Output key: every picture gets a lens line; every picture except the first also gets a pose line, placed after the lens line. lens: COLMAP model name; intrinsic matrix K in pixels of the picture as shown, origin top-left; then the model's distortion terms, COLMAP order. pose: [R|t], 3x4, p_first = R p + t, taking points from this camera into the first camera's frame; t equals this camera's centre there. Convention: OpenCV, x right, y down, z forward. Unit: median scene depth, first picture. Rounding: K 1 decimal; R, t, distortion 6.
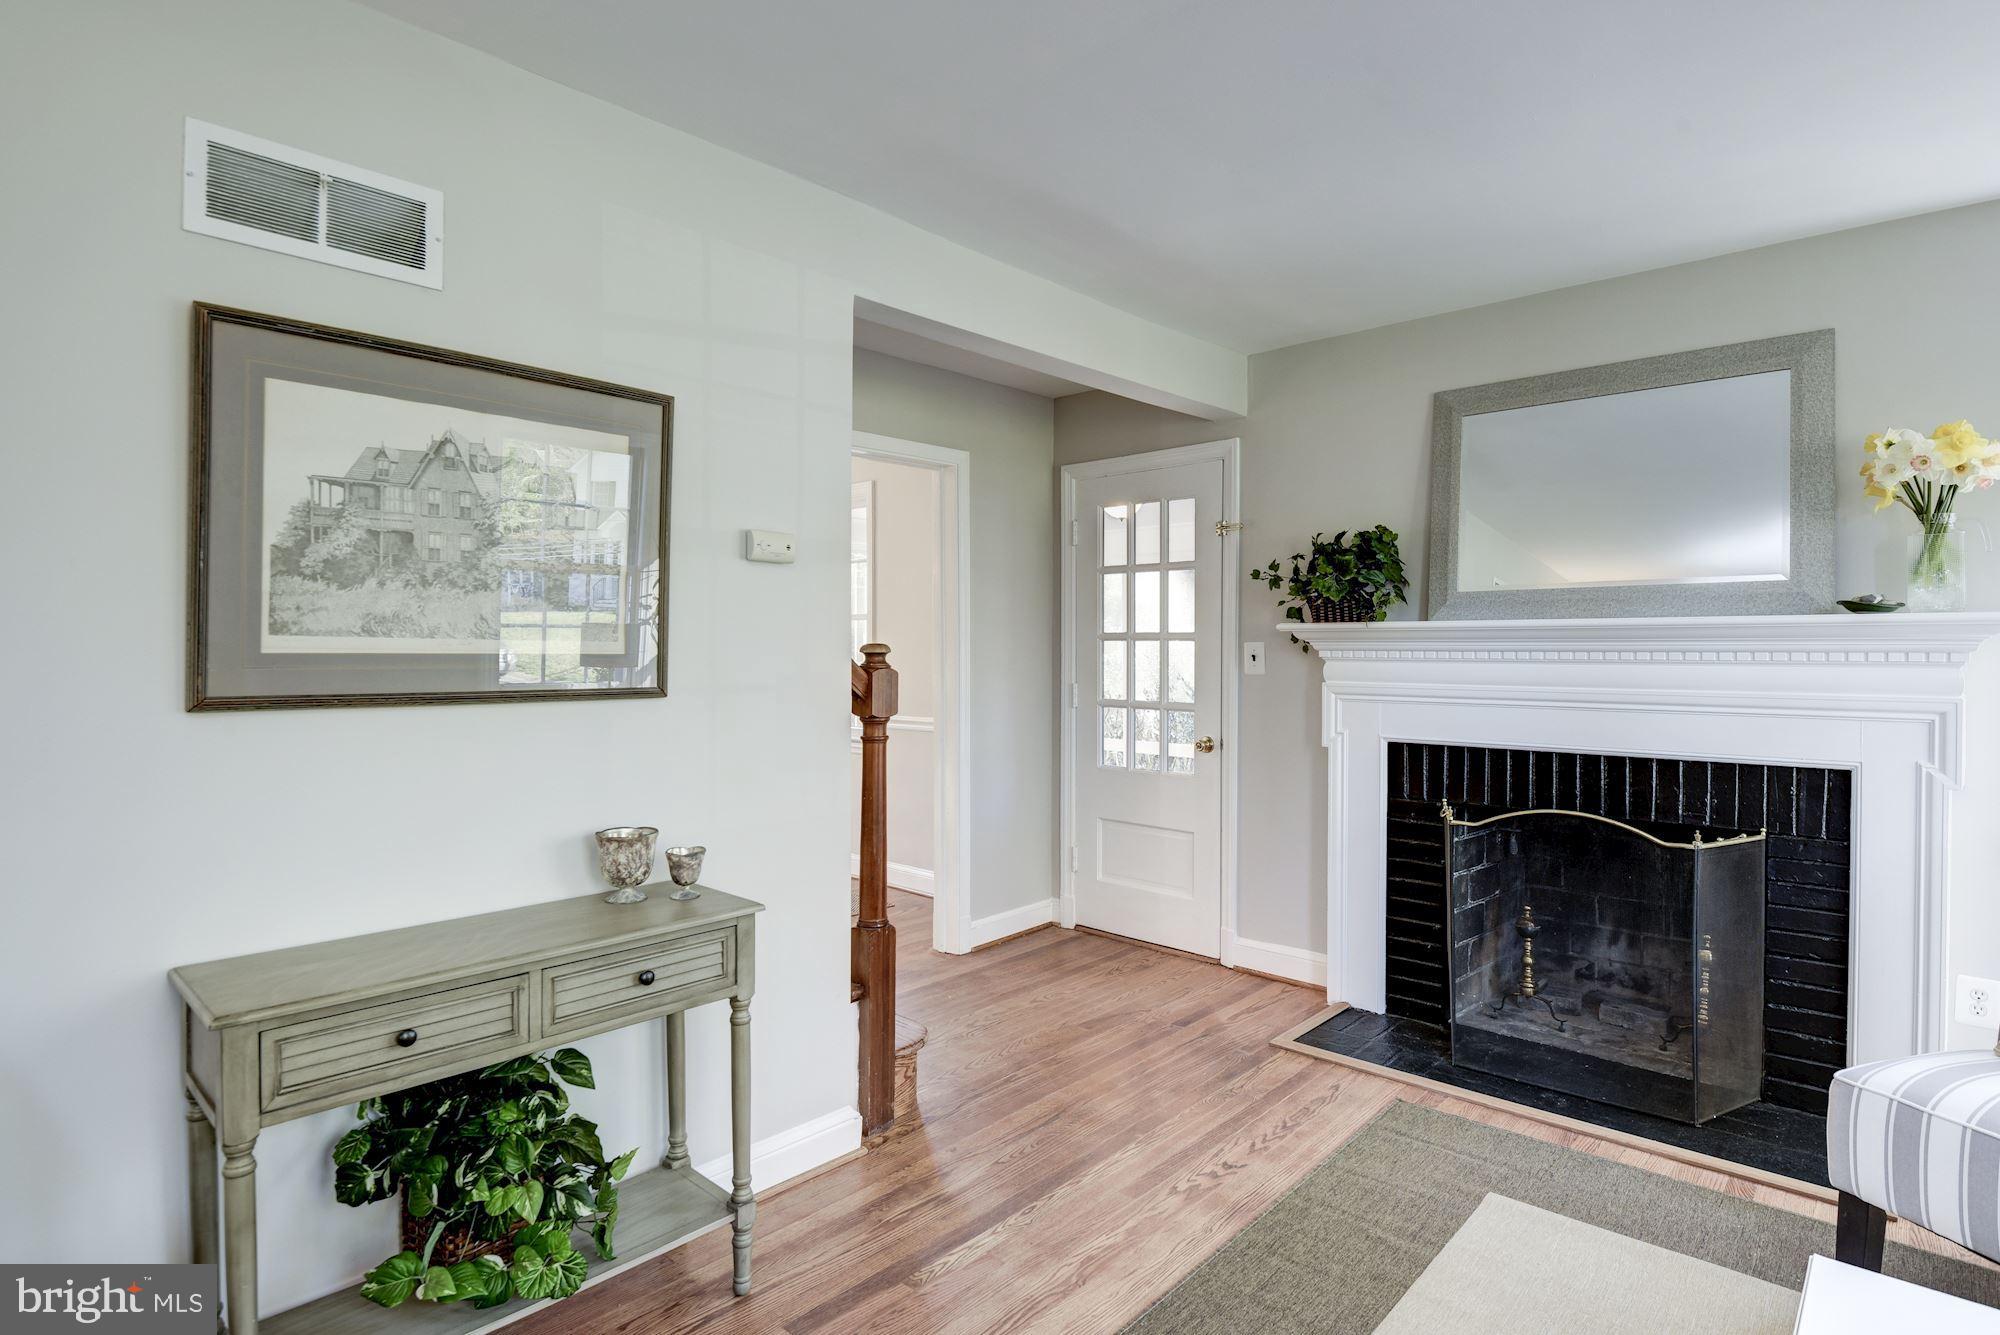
lens RADIAL K [[1034.8, 0, 1020.3], [0, 1034.8, 662.9], [0, 0, 1]] dist [0.013622, -0.023994]
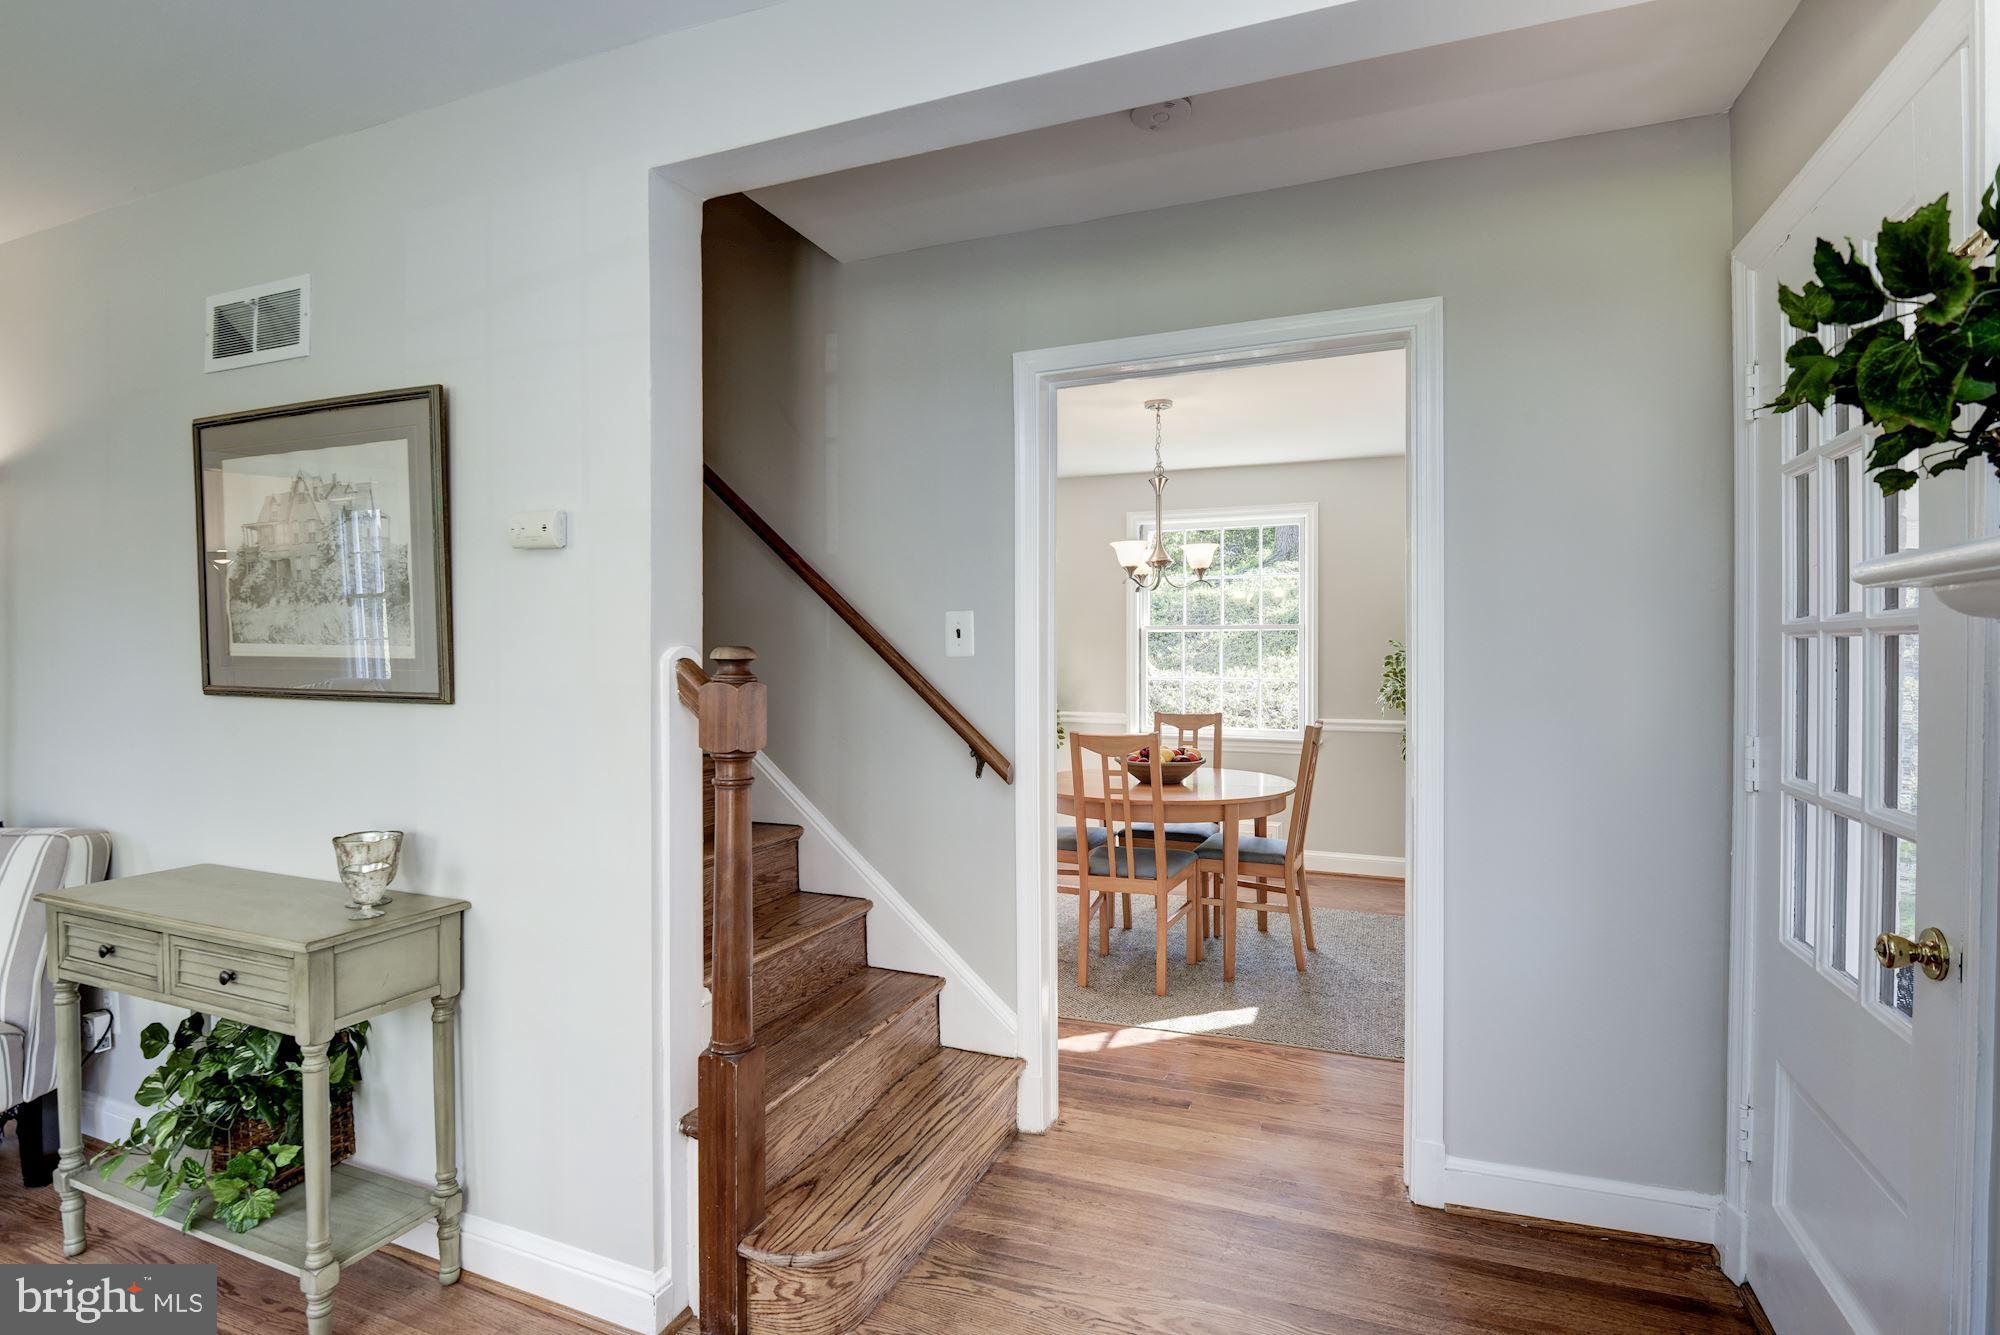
lens RADIAL K [[969.9, 0, 1000.0], [0, 969.9, 667.5], [0, 0, 1]] dist [0.000673, 0.000112]
pose [[0.351201, 0.008829, -0.936259, 0.455632], [-0.014076, 0.999892, 0.004149, -0.007275], [0.936194, 0.011722, 0.351287, 0.791731]]
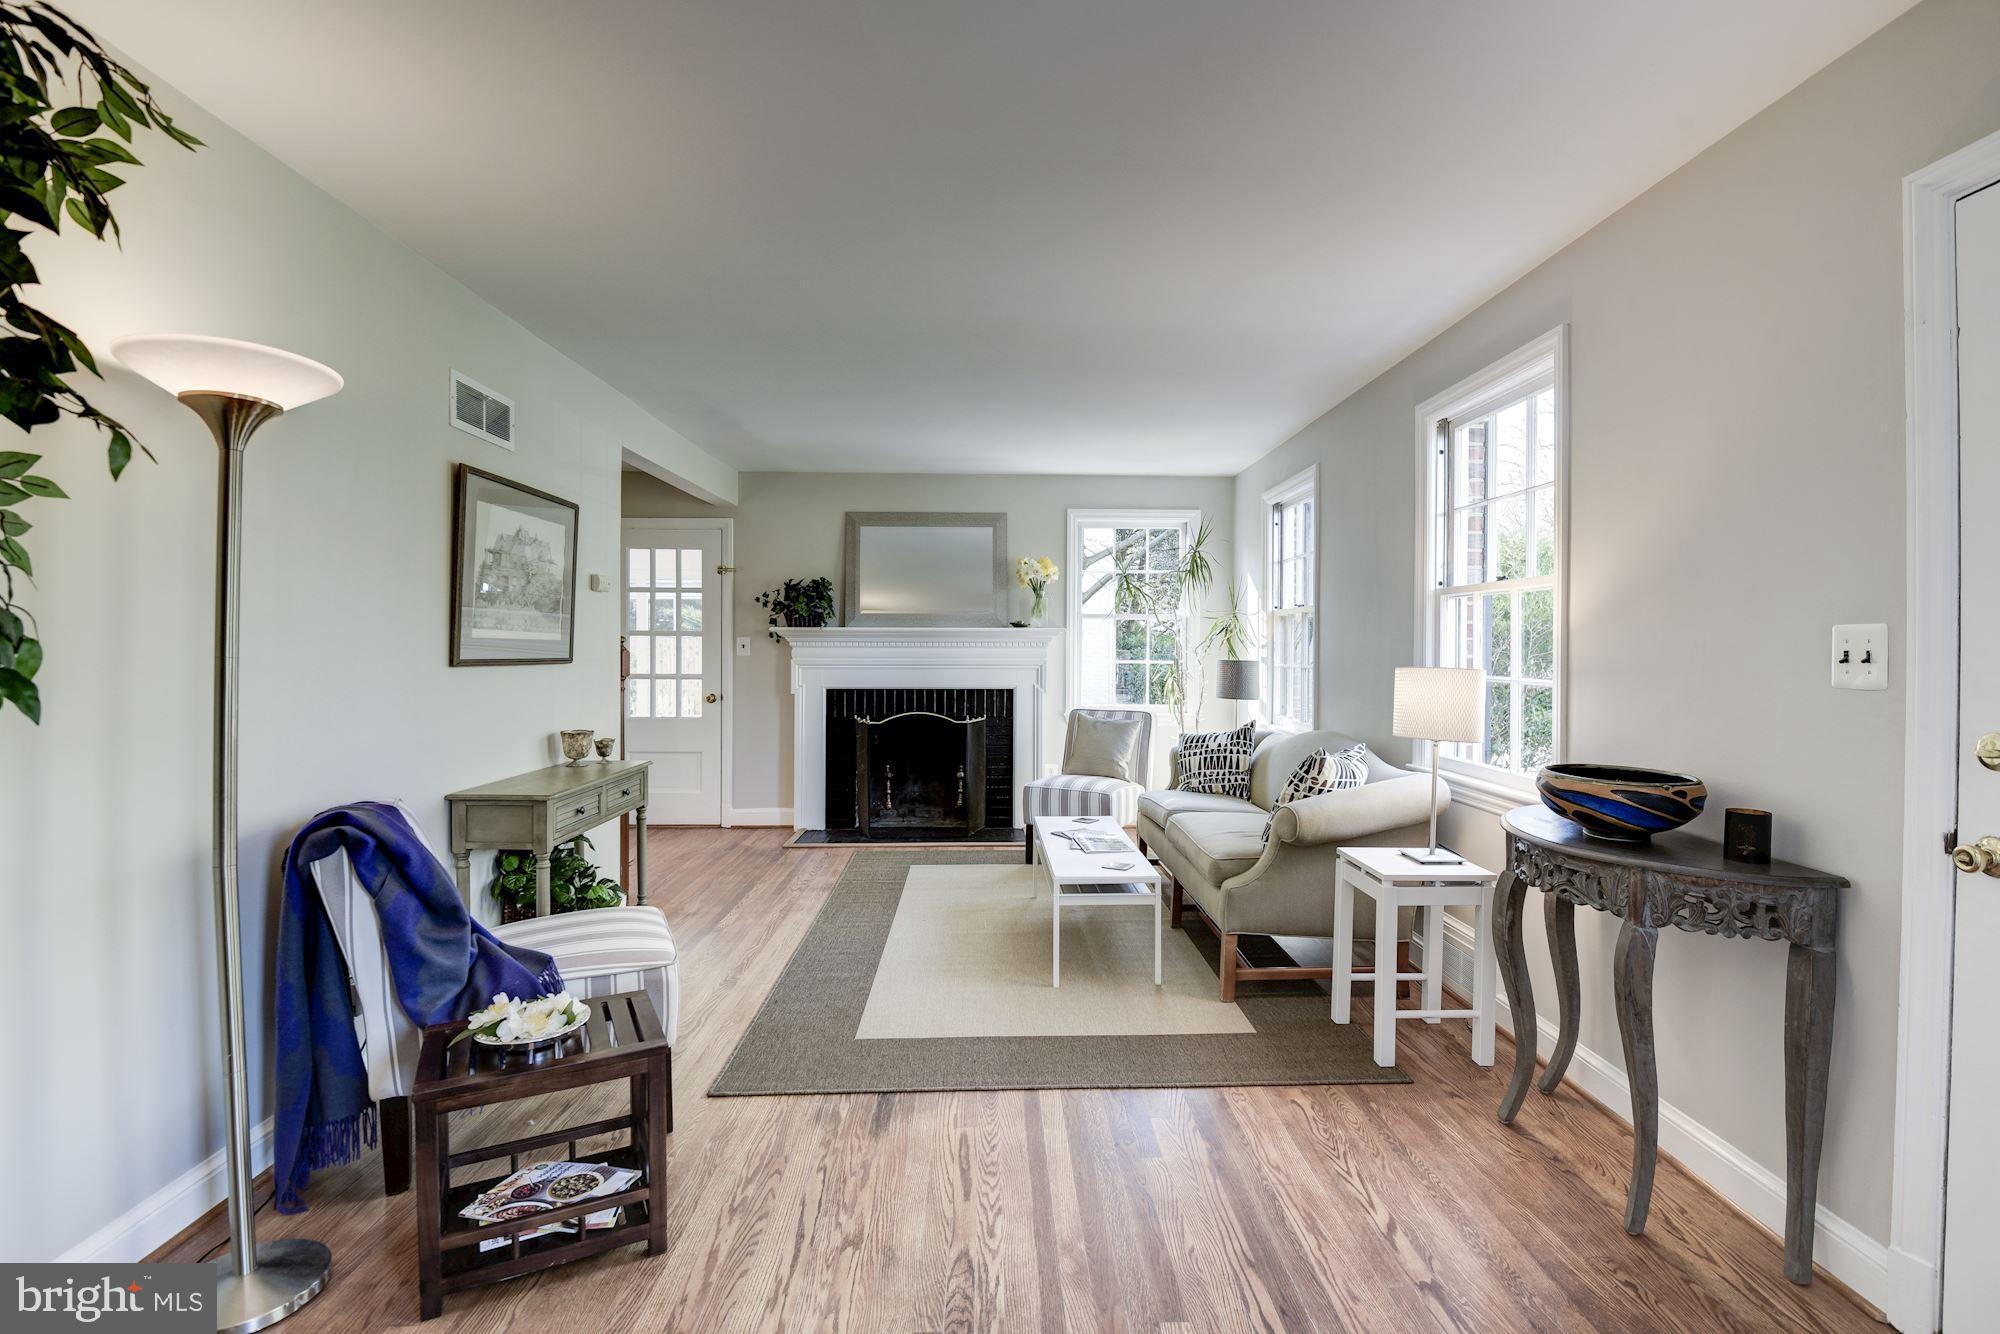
lens RADIAL K [[902.7, 0, 1018.8], [0, 902.7, 655.2], [0, 0, 1]] dist [0.006568, -0.023012]
pose [[0.716361, -0.006463, 0.697700, -0.617423], [0.008364, 0.999965, 0.000676, 0.016397], [-0.697680, 0.005351, 0.716390, -0.505263]]
